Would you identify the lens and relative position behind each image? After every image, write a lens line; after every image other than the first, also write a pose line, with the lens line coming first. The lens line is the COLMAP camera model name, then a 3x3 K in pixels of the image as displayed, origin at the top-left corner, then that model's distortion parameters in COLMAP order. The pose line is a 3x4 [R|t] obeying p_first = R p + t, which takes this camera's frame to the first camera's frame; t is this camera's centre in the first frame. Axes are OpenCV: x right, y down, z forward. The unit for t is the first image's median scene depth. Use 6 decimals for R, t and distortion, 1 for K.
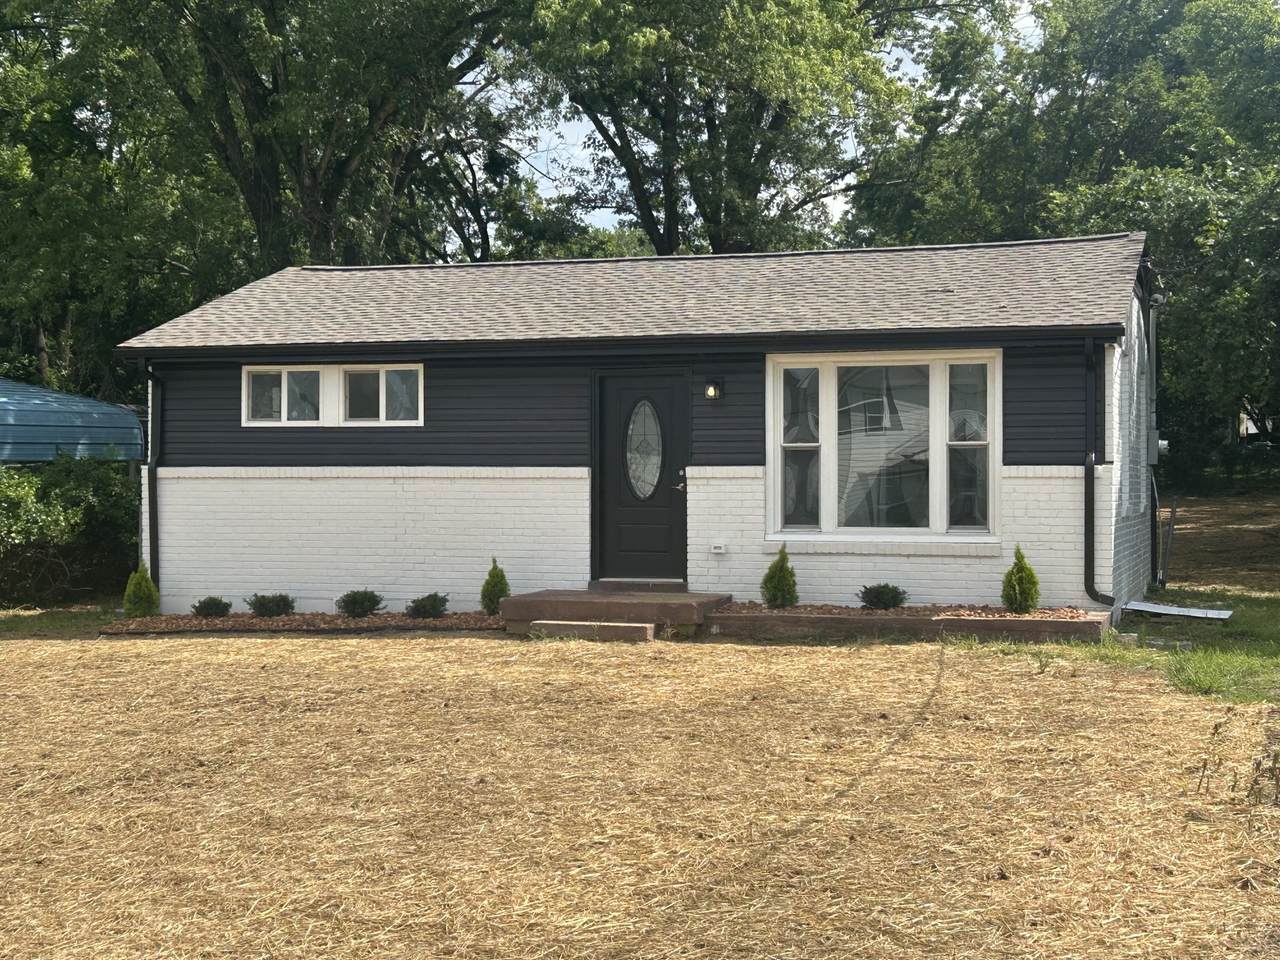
lens RADIAL K [[1941.9, 0, 638.8], [0, 1941.9, 485.0], [0, 0, 1]] dist [0.036252, 0.000000]
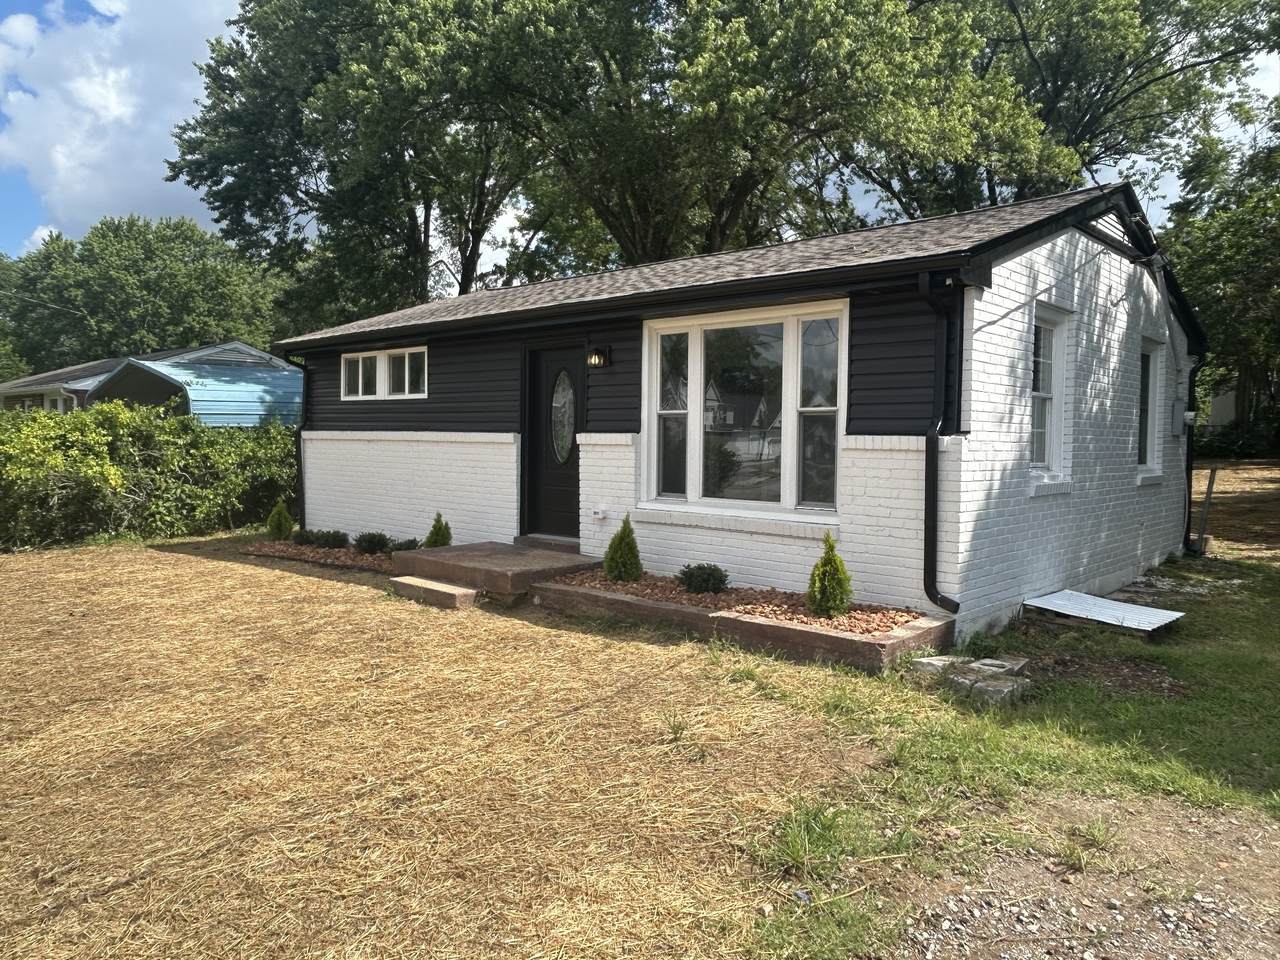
lens RADIAL K [[884.3, 0, 678.5], [0, 884.3, 490.7], [0, 0, 1]] dist [-0.029651, 0.002854]
pose [[0.917342, 0.036957, -0.396381, 0.264296], [-0.018365, 0.998550, 0.050599, -0.003801], [0.397677, -0.039137, 0.916691, 0.589354]]
